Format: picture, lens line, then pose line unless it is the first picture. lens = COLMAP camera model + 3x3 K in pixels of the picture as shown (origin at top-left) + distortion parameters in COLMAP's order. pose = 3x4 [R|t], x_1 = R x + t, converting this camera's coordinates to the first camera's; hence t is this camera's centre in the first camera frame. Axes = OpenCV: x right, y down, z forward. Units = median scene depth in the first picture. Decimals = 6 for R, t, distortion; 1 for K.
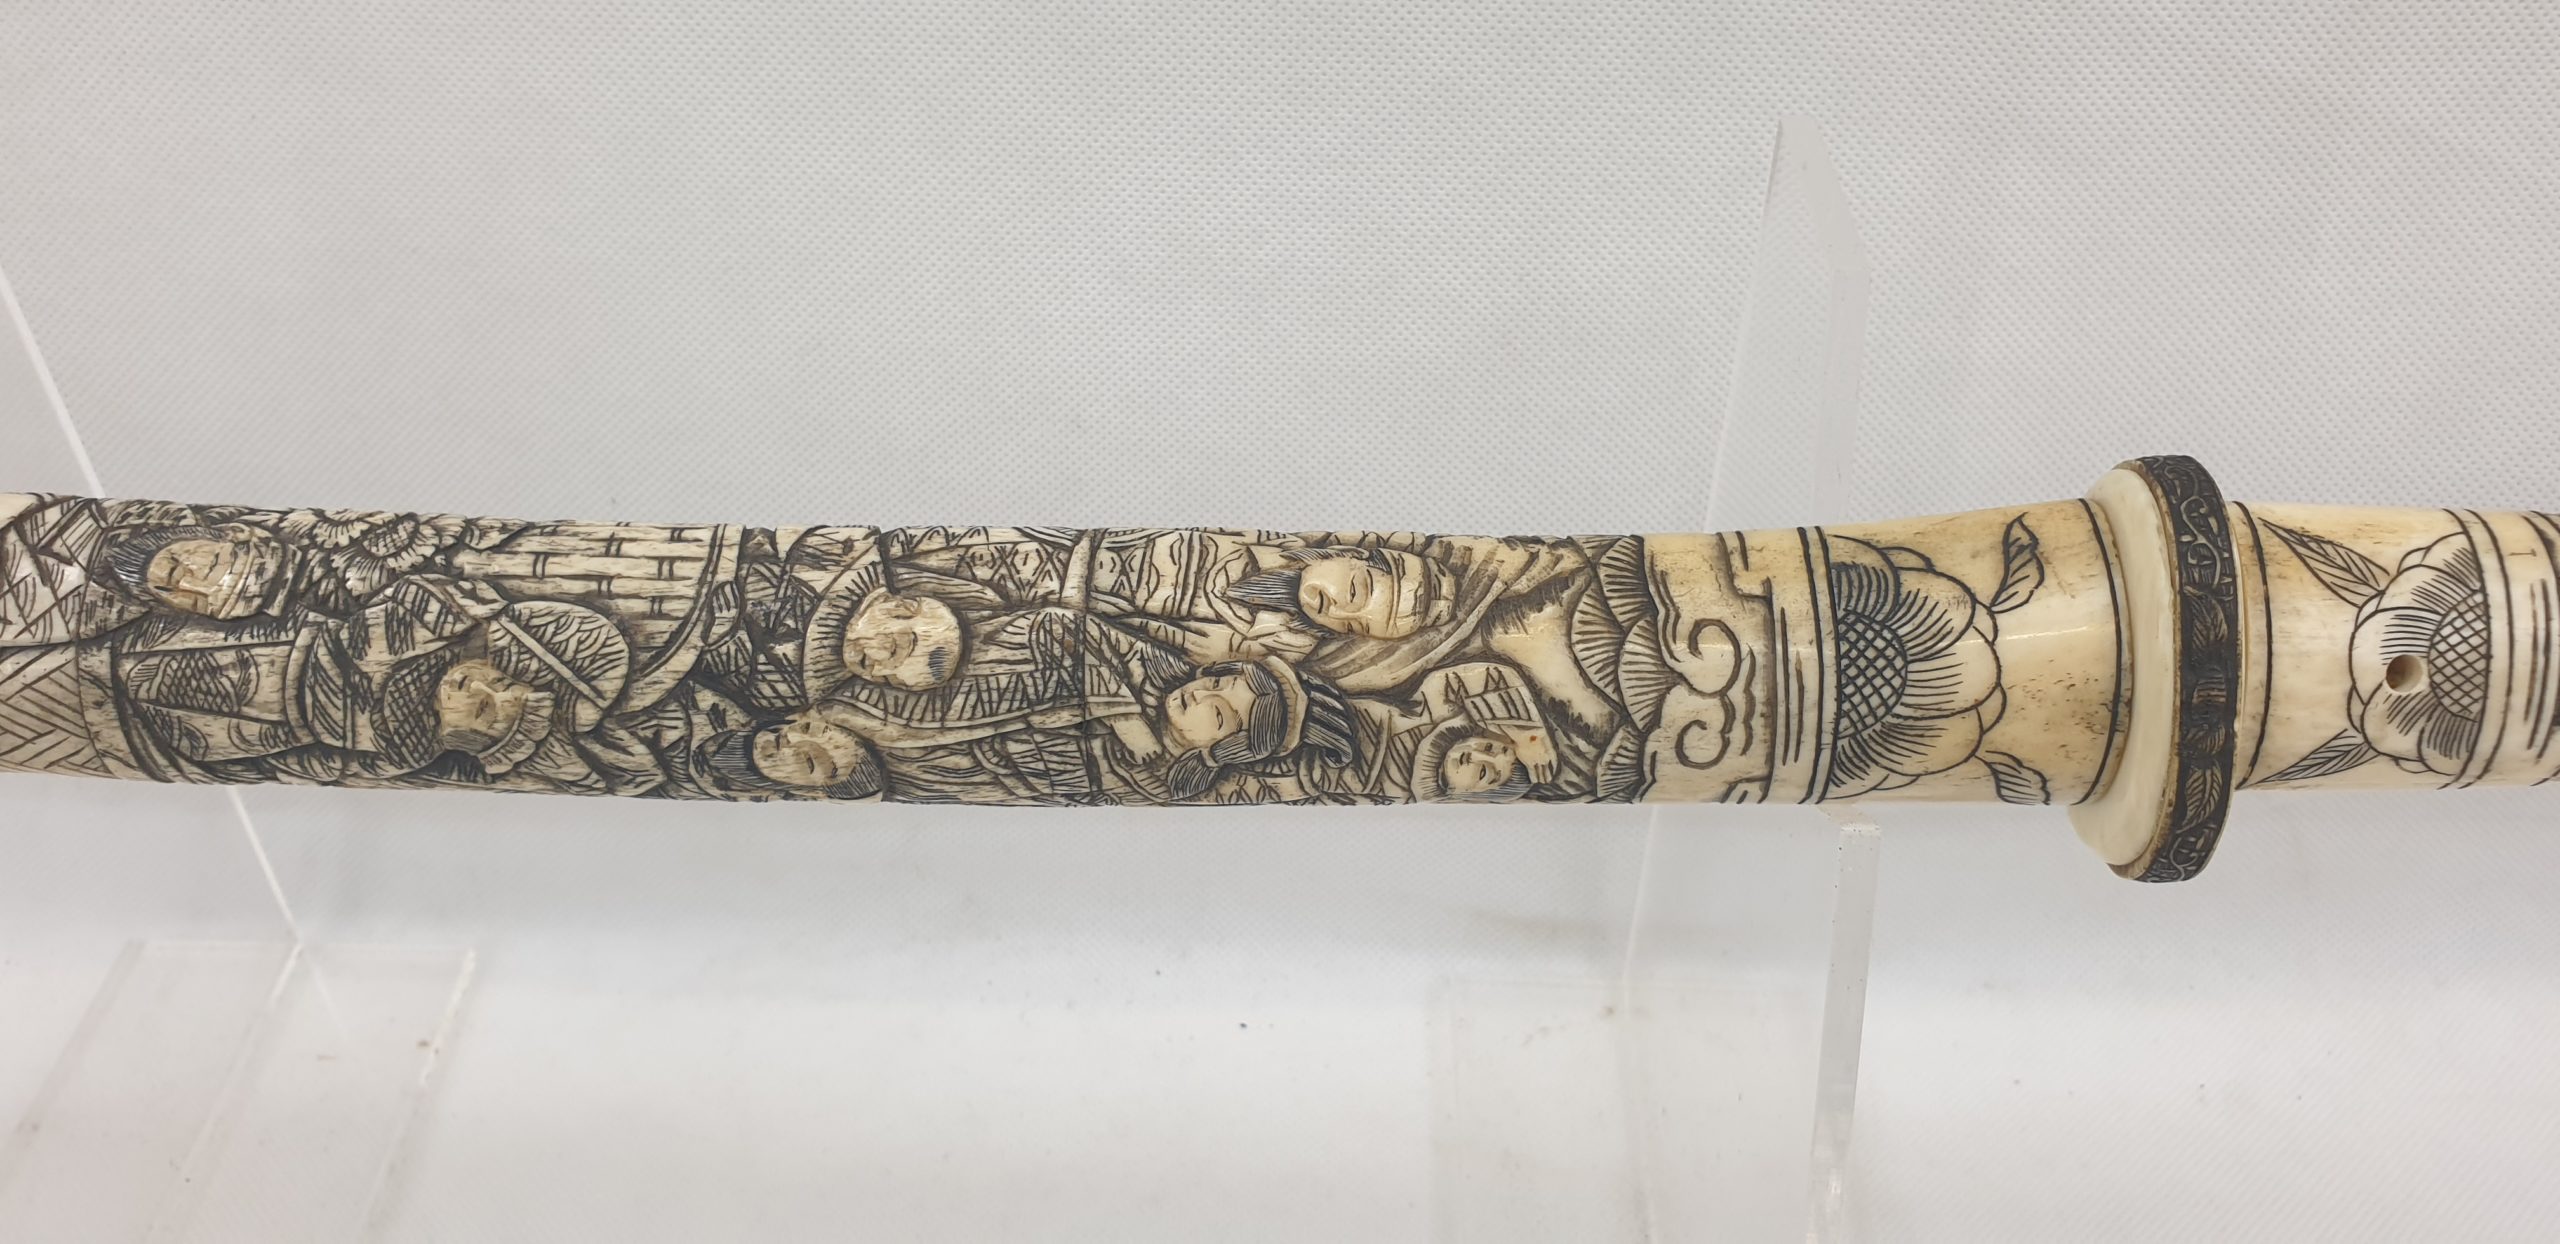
lens RADIAL K [[2051.0, 0, 1280.0], [0, 2051.0, 628.7], [0, 0, 1]] dist [0.052078, -0.113244]
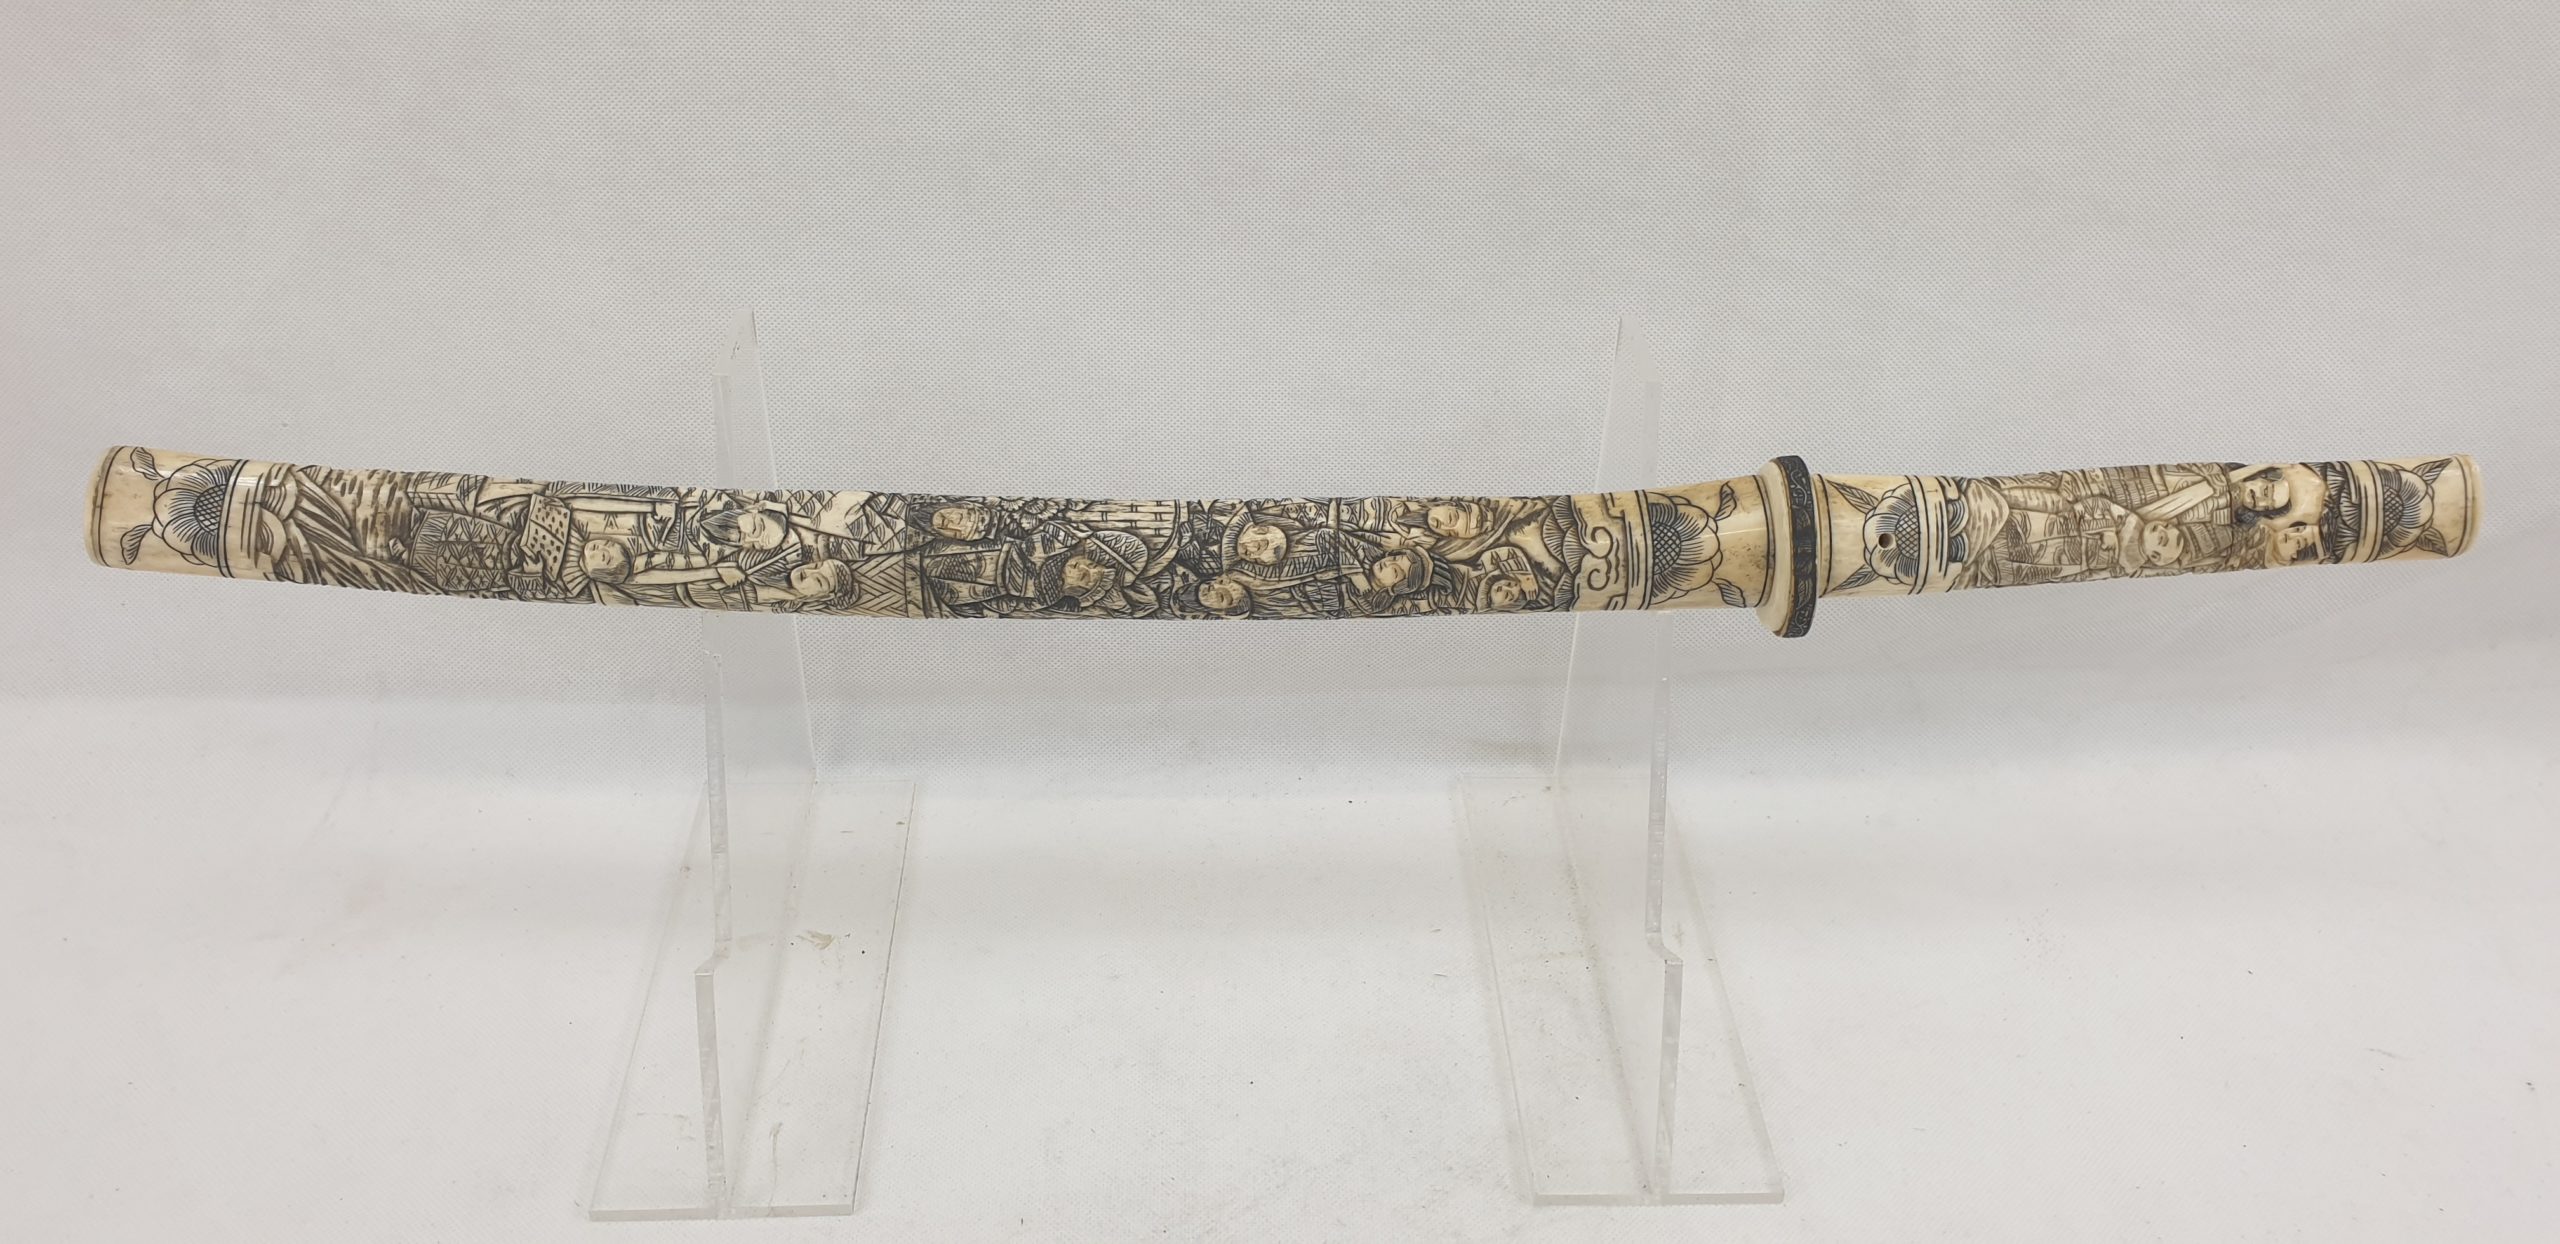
lens RADIAL K [[2067.8, 0, 1289.2], [0, 2067.8, 607.2], [0, 0, 1]] dist [0.186306, -0.556502]
pose [[0.997114, -0.022712, 0.072441, -0.325187], [0.028501, 0.996395, -0.079908, 0.268756], [-0.070364, 0.081742, 0.994166, -1.355373]]
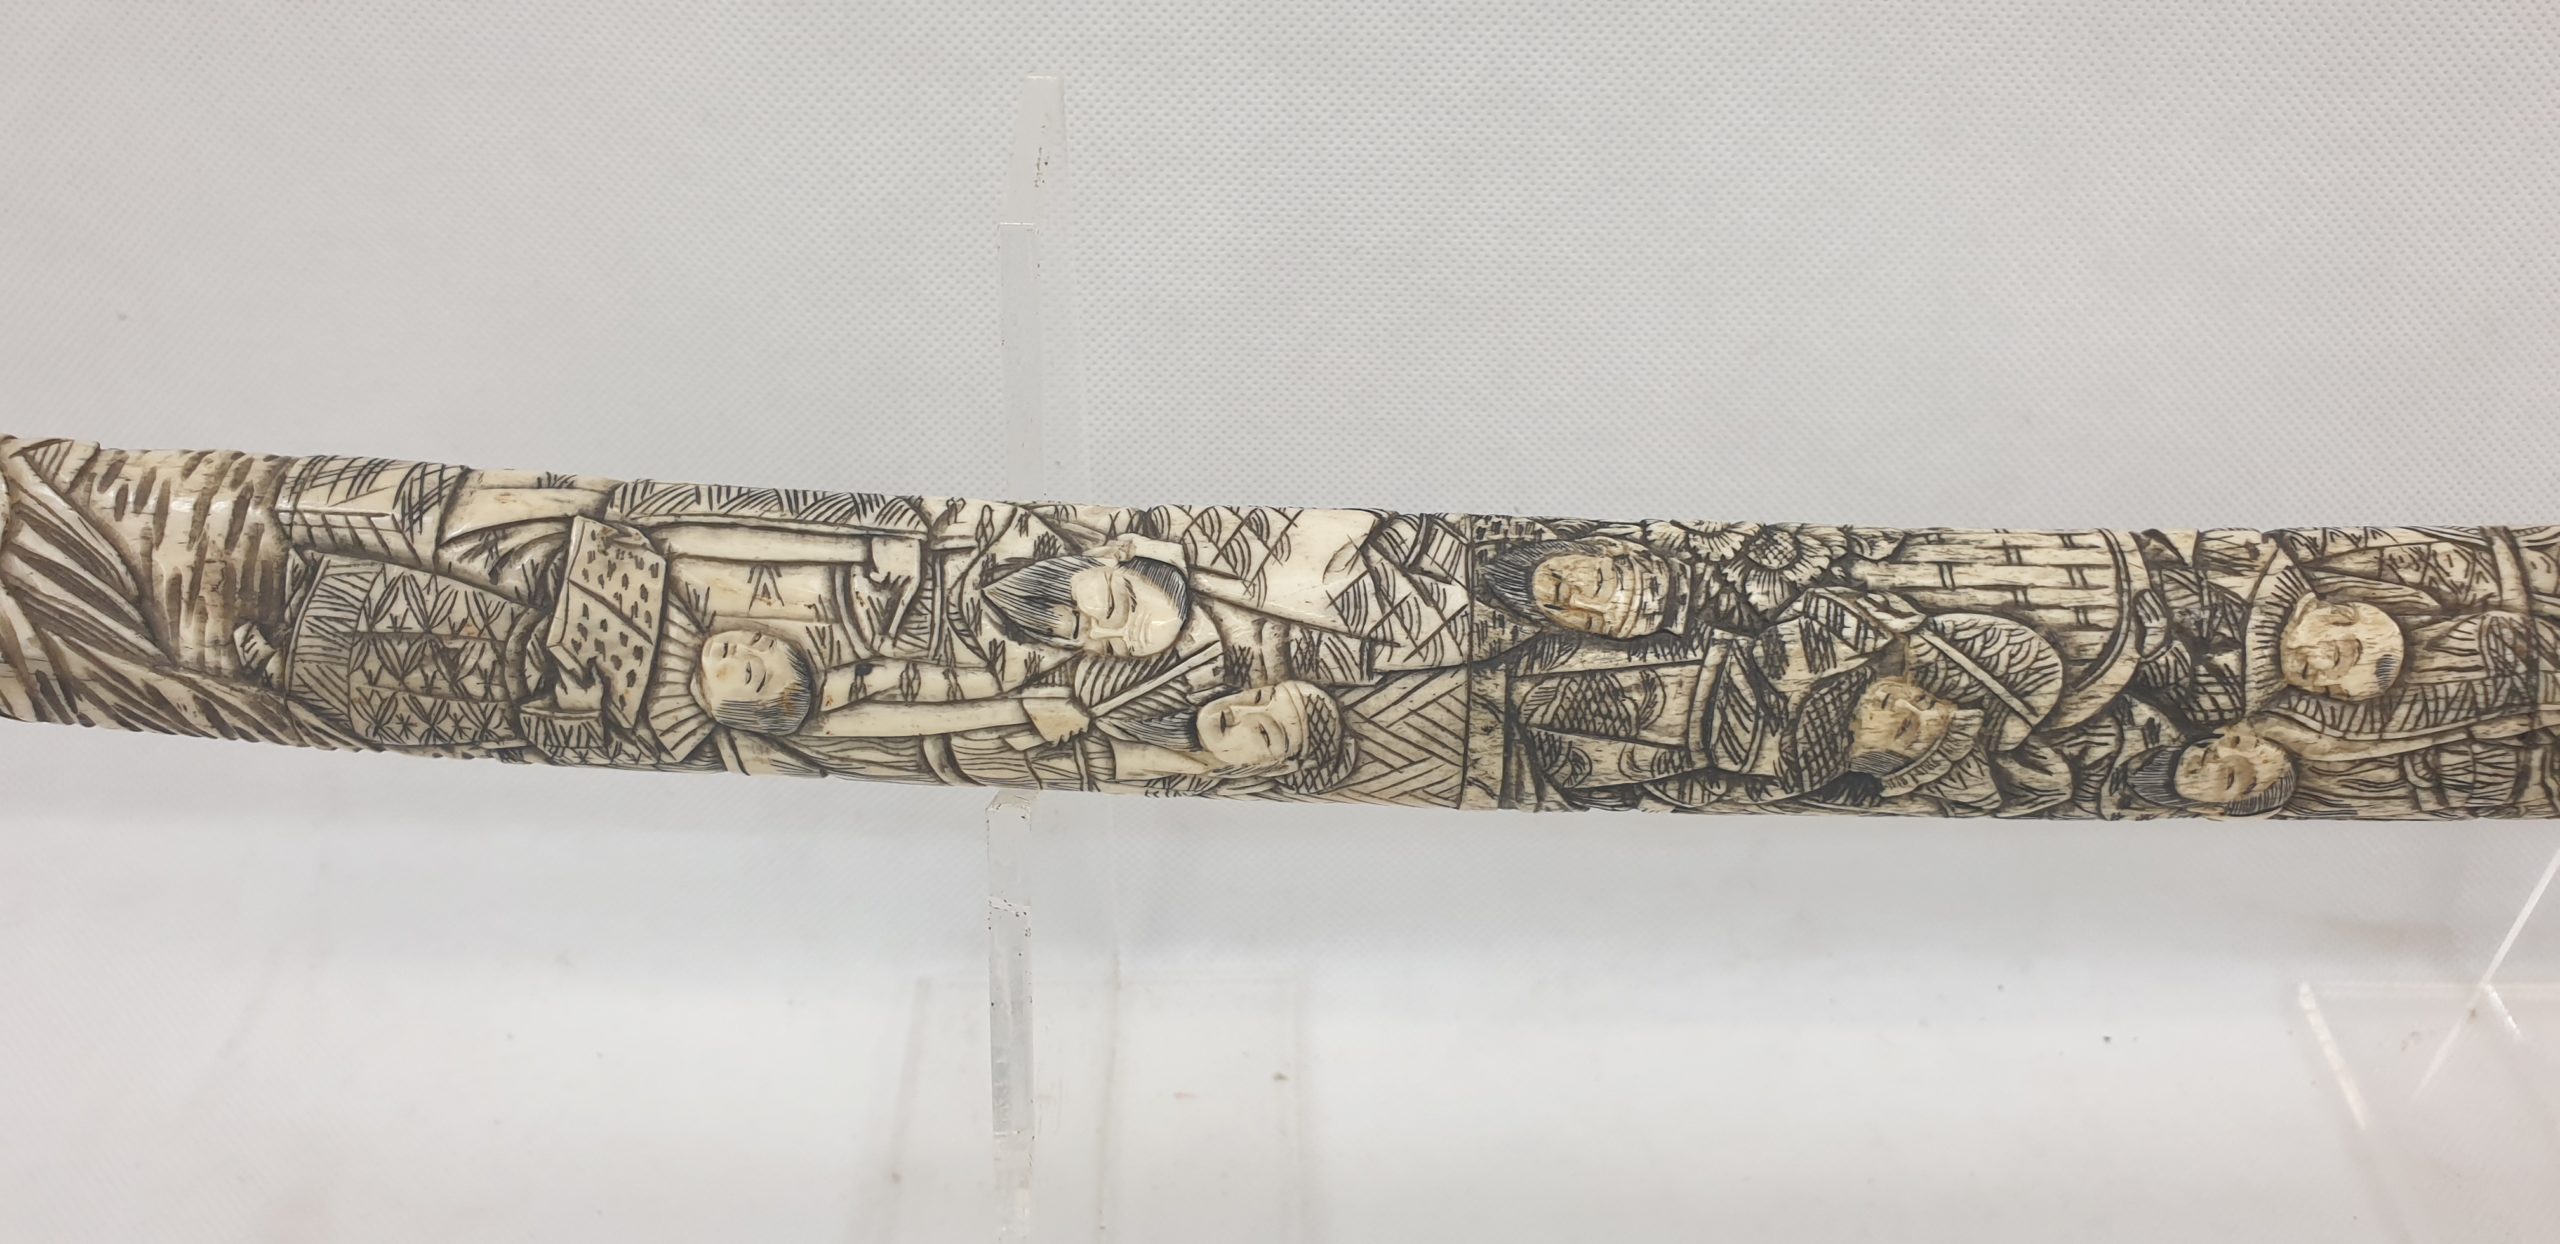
lens RADIAL K [[2051.0, 0, 1280.0], [0, 2051.0, 628.7], [0, 0, 1]] dist [0.052078, -0.113244]
pose [[0.999131, -0.016756, 0.038153, -0.708918], [0.016891, 0.999852, -0.003227, -0.008579], [-0.038093, 0.003869, 0.999267, 0.066015]]
